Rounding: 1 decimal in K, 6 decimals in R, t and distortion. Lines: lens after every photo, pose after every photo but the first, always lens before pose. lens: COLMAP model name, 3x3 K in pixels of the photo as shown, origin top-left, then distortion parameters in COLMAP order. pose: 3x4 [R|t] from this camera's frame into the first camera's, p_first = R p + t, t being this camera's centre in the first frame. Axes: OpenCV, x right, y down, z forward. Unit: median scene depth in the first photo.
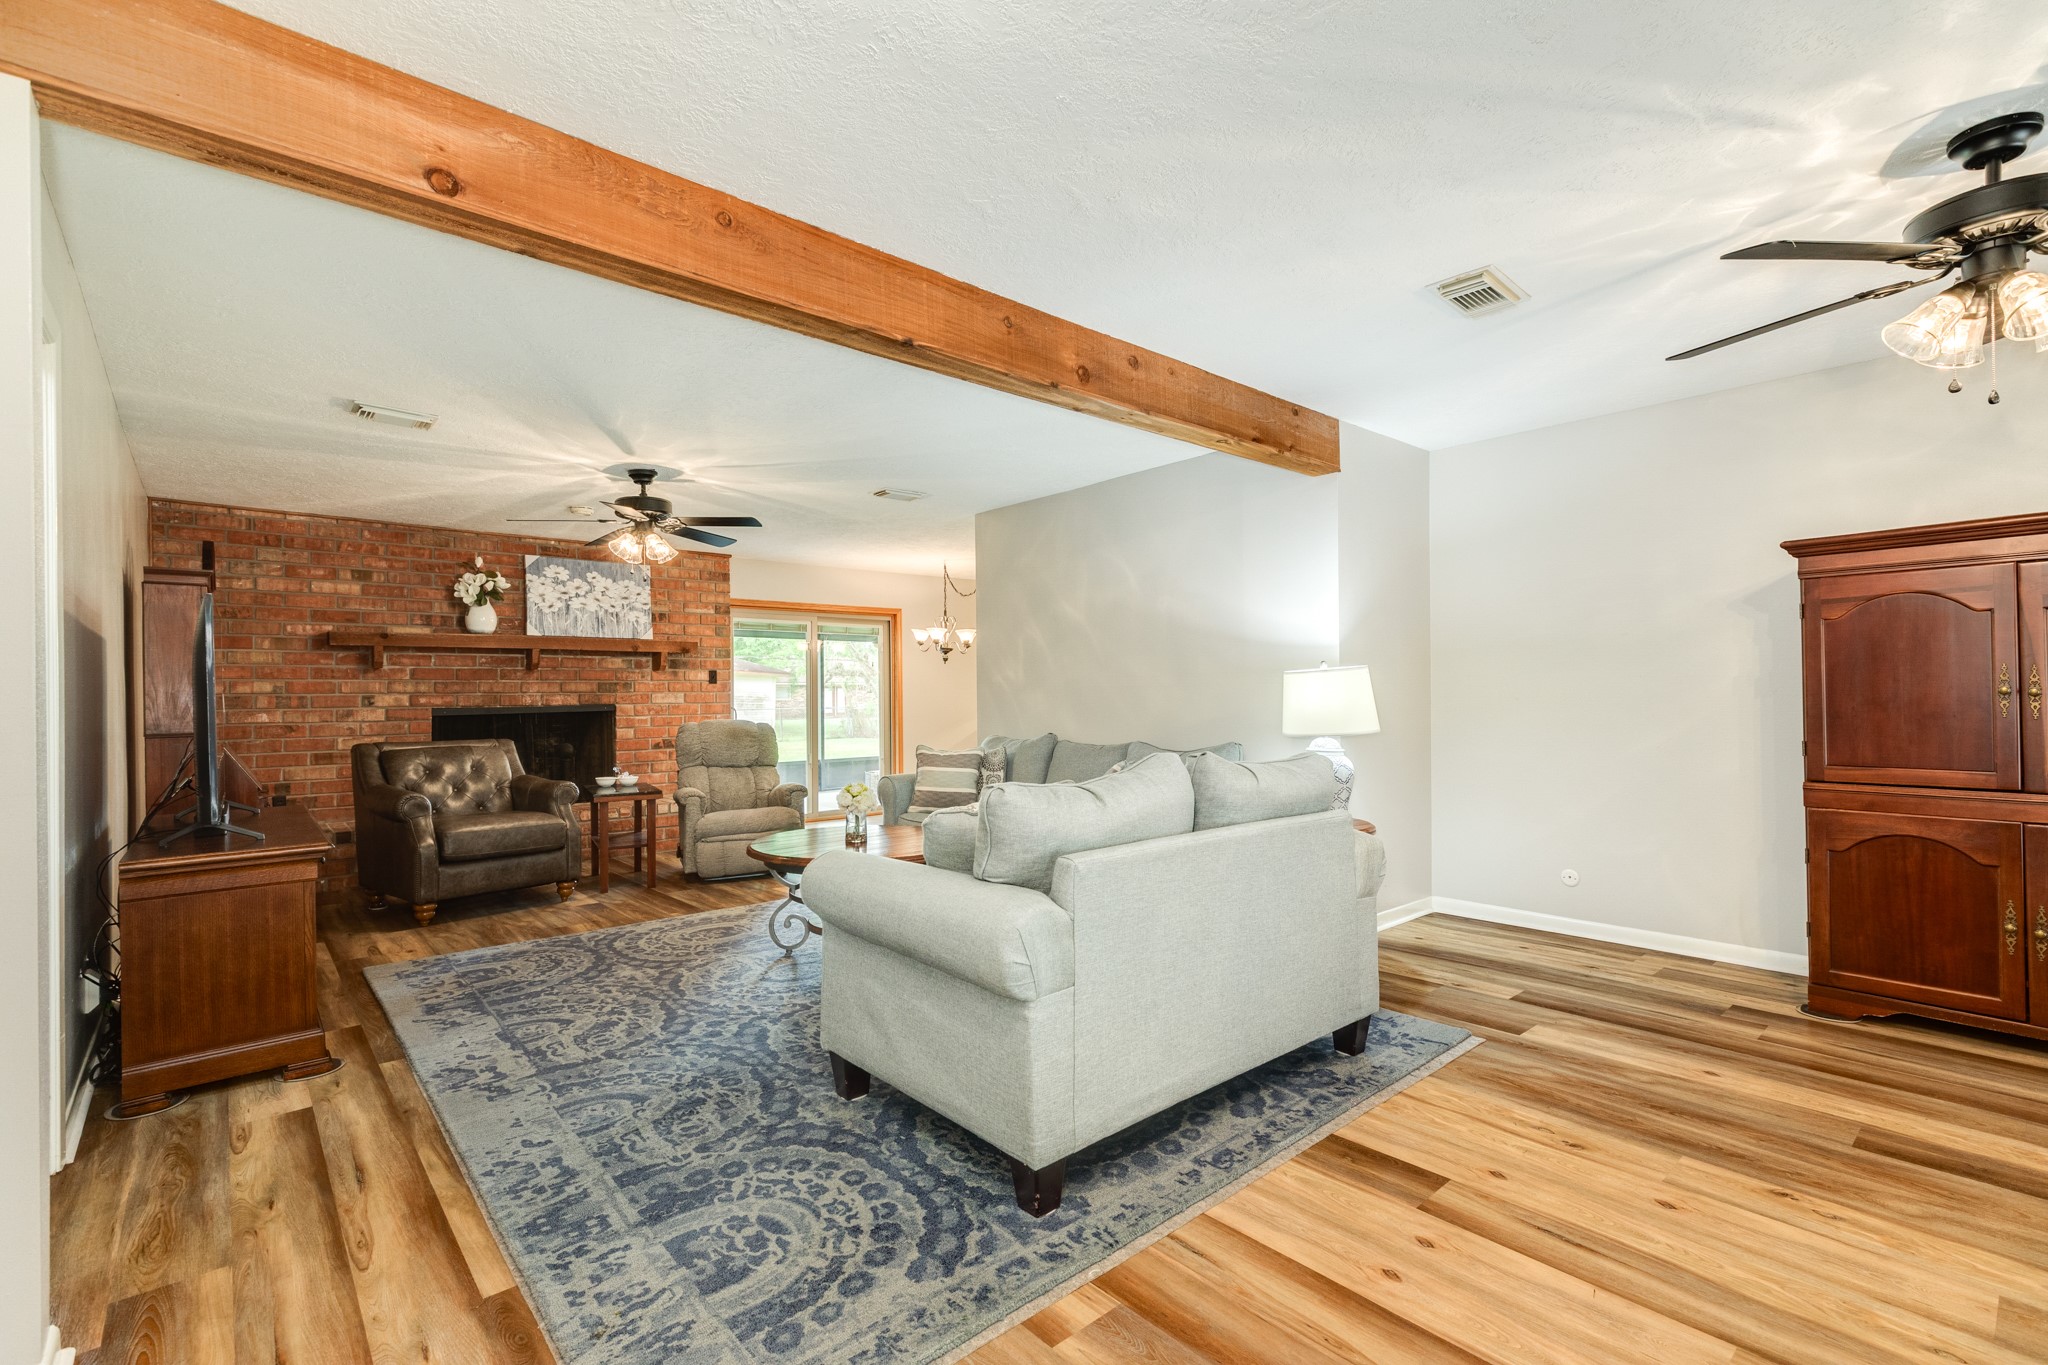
lens RADIAL K [[914.4, 0, 1039.6], [0, 914.4, 689.3], [0, 0, 1]] dist [0.000706, 0.001768]
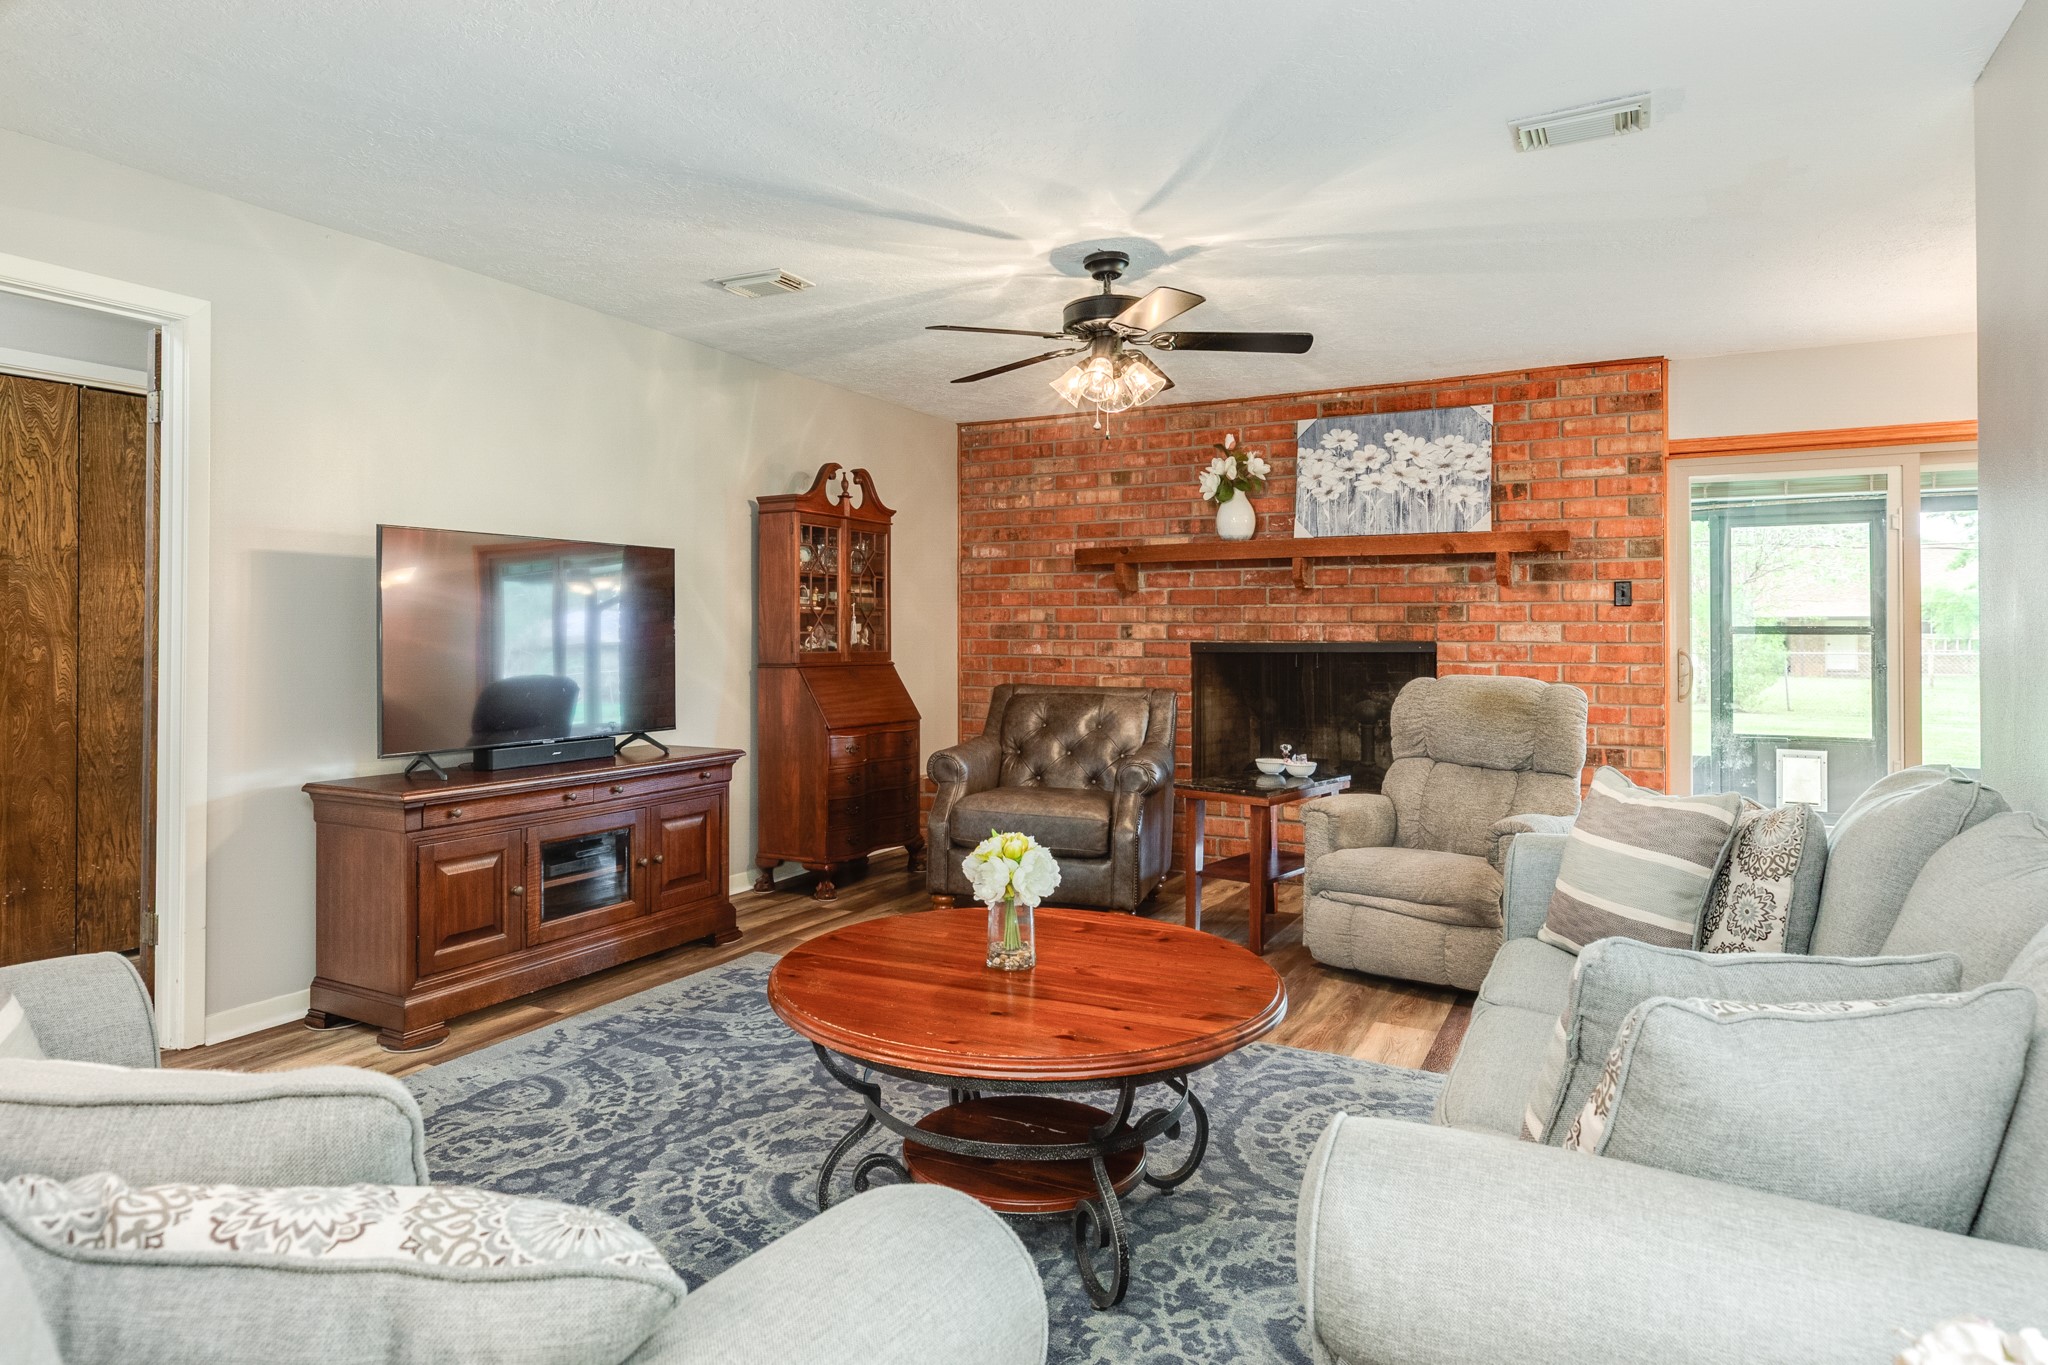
lens RADIAL K [[1199.4, 0, 959.5], [0, 1199.4, 609.3], [0, 0, 1]] dist [-0.008450, 0.001078]
pose [[0.312399, -0.006057, -0.949932, 0.351153], [0.001311, 0.999981, -0.005945, -0.001844], [0.949950, 0.000612, 0.312401, 0.814960]]
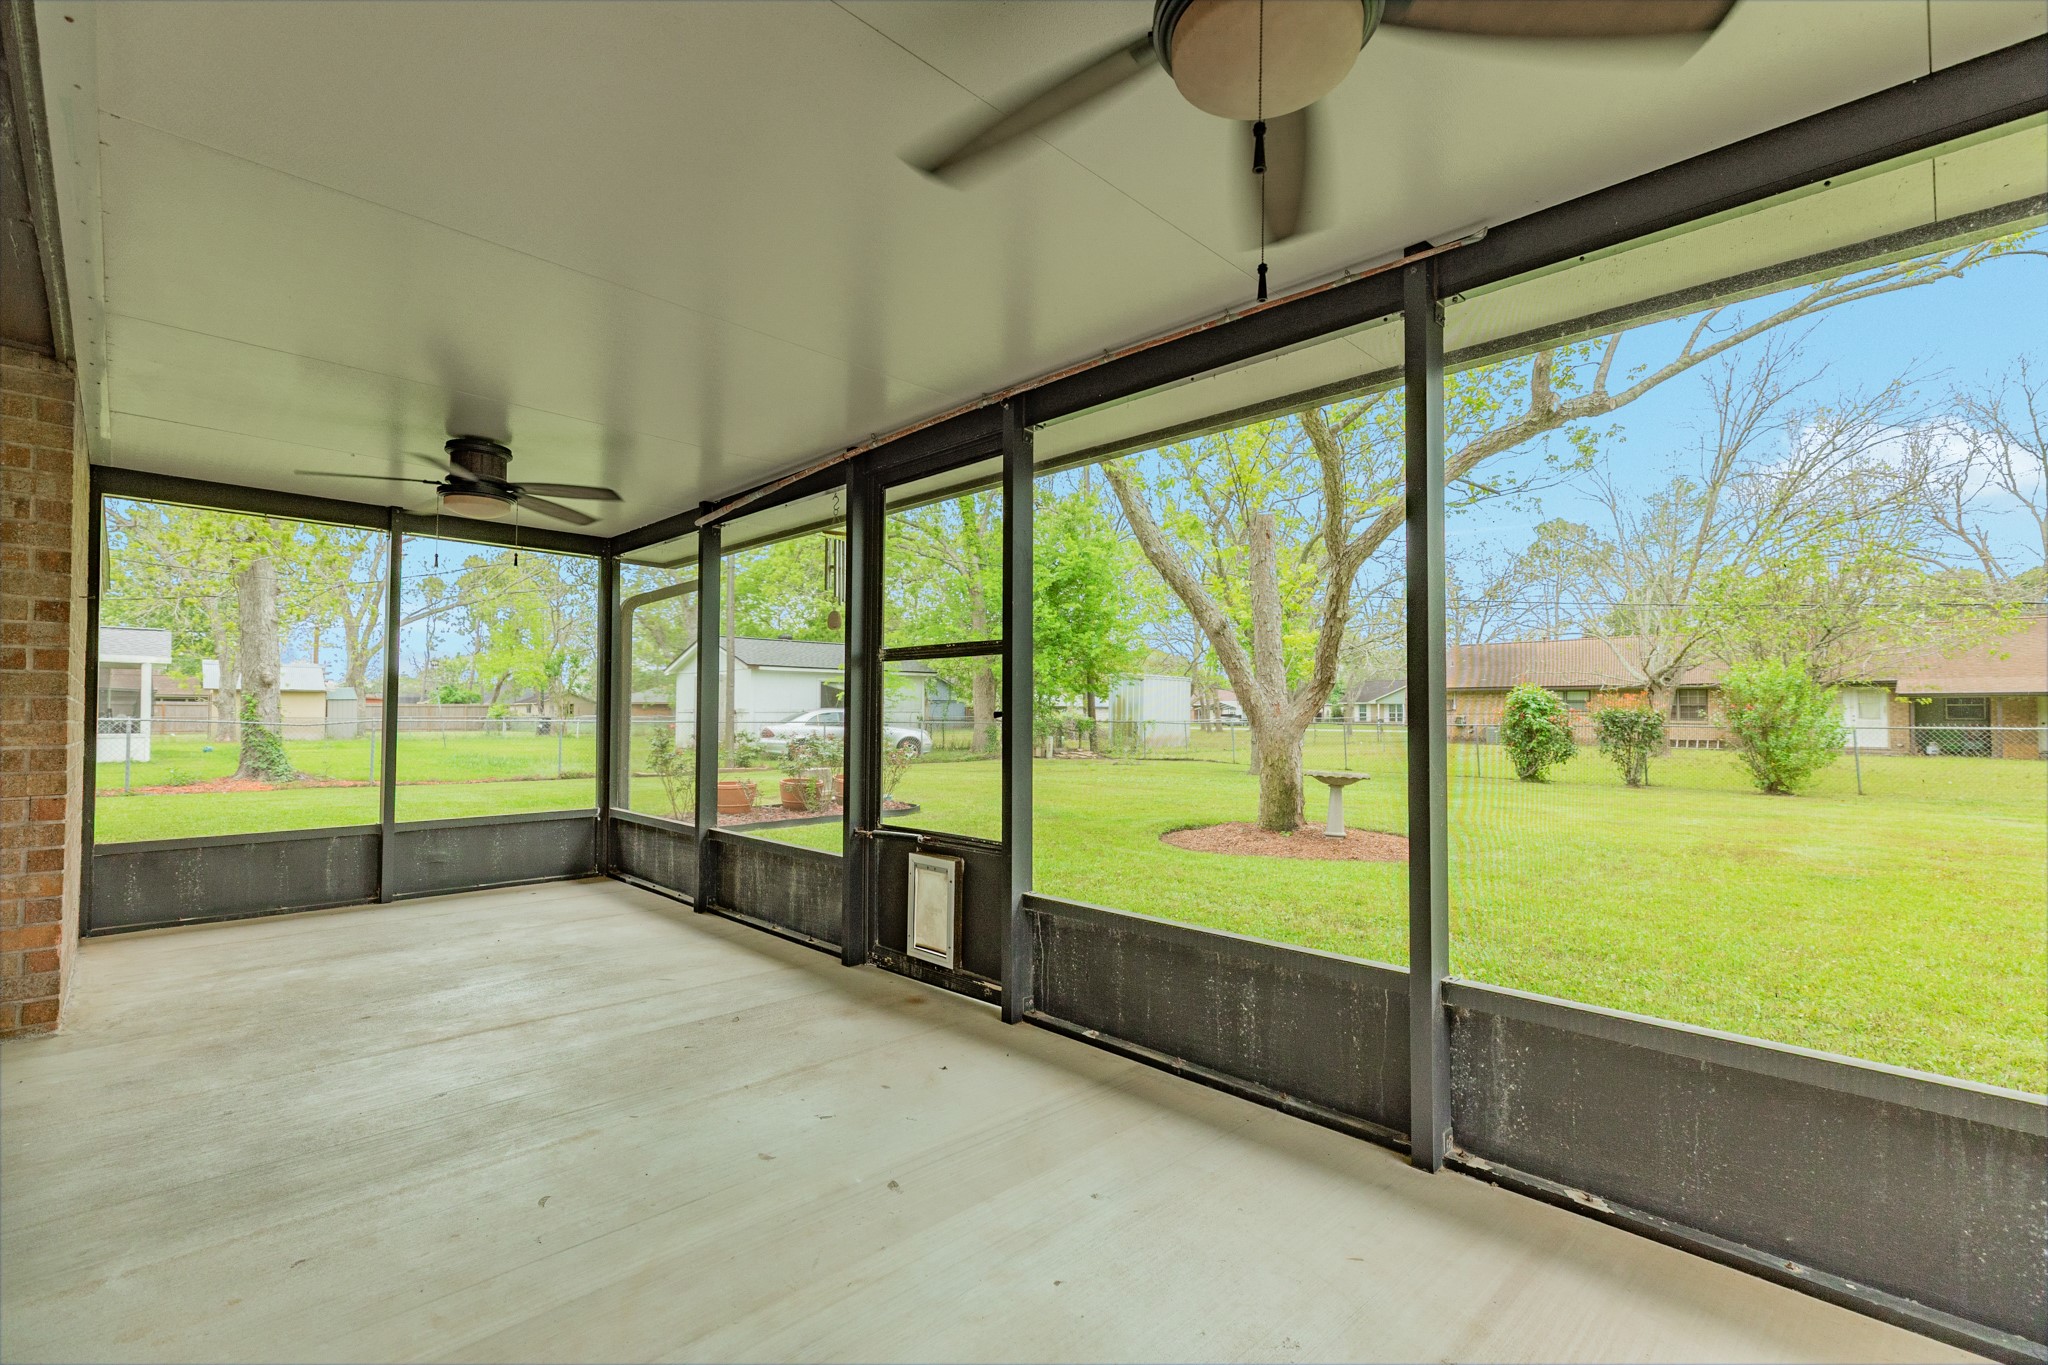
lens RADIAL K [[937.0, 0, 1051.1], [0, 937.0, 695.6], [0, 0, 1]] dist [0.003806, -0.000843]
pose [[0.057082, -0.008714, -0.998331, -0.169657], [0.003722, 0.999957, -0.008515, 0.071163], [0.998363, -0.003230, 0.057112, 2.751409]]
